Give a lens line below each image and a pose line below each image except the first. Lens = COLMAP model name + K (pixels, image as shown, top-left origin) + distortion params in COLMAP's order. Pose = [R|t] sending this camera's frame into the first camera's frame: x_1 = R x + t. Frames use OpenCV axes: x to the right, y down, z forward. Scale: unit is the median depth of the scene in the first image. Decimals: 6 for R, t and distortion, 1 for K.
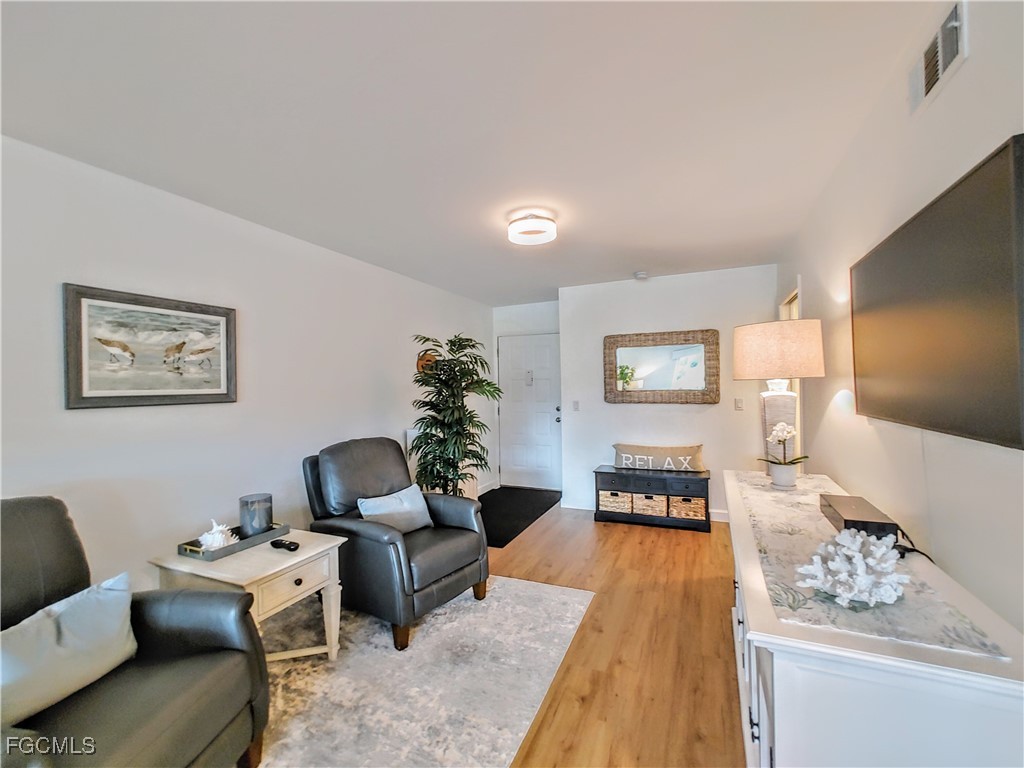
lens RADIAL K [[431.0, 0, 516.3], [0, 431.0, 394.5], [0, 0, 1]] dist [-0.000368, 0.000282]
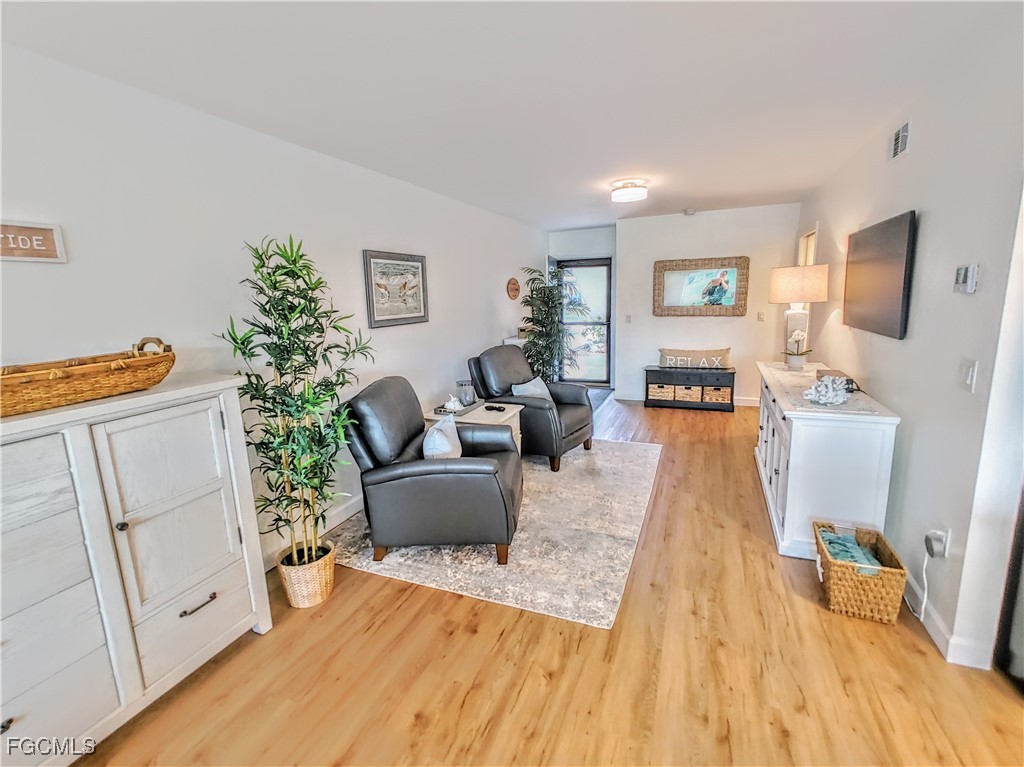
lens RADIAL K [[451.8, 0, 510.3], [0, 451.8, 378.2], [0, 0, 1]] dist [-0.007200, 0.000320]
pose [[0.999855, -0.015824, 0.006306, -0.350623], [0.014587, 0.986566, 0.162709, -0.034564], [-0.008796, -0.162593, 0.986654, -0.506971]]
